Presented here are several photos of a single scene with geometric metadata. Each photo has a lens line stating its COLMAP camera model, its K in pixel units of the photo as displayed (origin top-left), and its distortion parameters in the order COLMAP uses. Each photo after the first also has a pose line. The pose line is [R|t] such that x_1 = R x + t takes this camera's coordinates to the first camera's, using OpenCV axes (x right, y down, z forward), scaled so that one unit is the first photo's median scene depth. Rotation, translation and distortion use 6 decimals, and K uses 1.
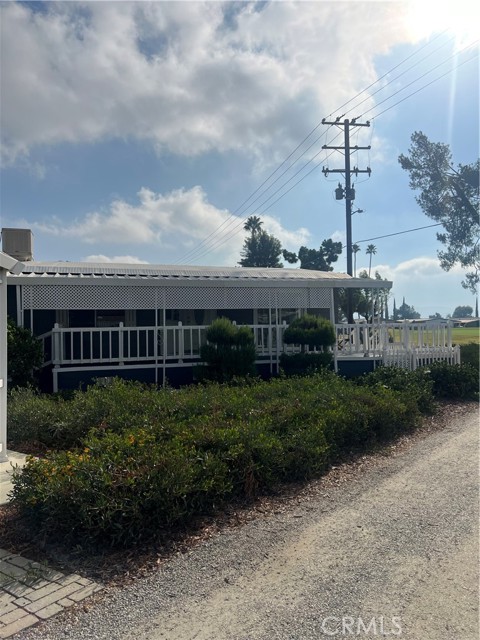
lens RADIAL K [[480.1, 0, 240.0], [0, 480.1, 320.0], [0, 0, 1]] dist [0.062956, -0.048093]
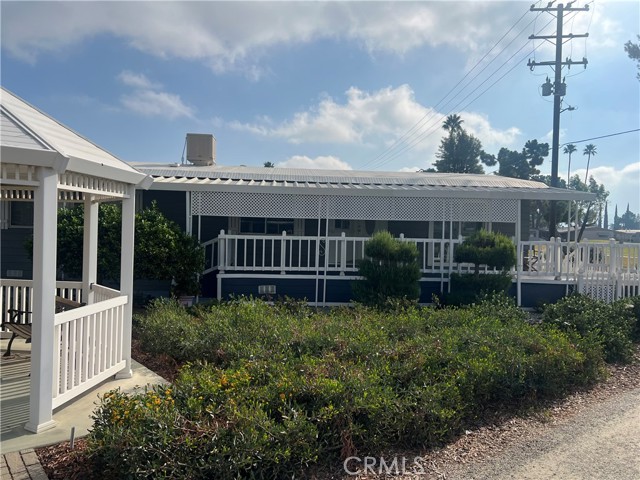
lens RADIAL K [[480.1, 0, 327.2], [0, 480.1, 236.7], [0, 0, 1]] dist [0.062956, -0.048093]
pose [[0.973722, 0.043797, -0.223491, 0.025638], [-0.035989, 0.998595, 0.038893, -0.010786], [0.224880, -0.029828, 0.973930, 0.027942]]
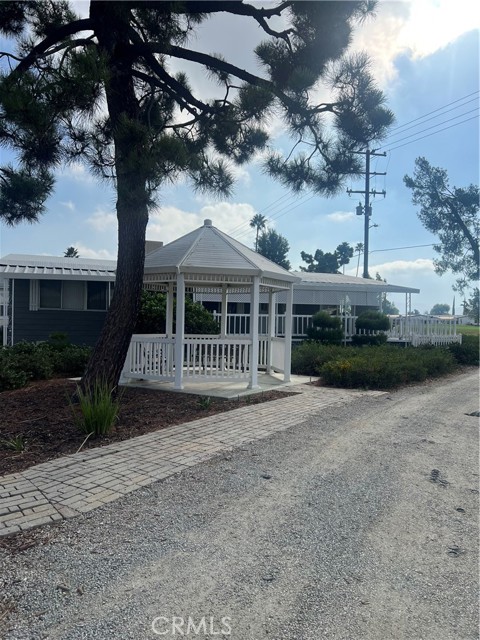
lens RADIAL K [[480.1, 0, 240.0], [0, 480.1, 320.0], [0, 0, 1]] dist [0.062956, -0.048093]
pose [[0.998425, 0.035500, 0.043442, -0.152028], [-0.036436, 0.999117, 0.020928, 0.001166], [-0.042661, -0.022478, 0.998837, -0.233772]]
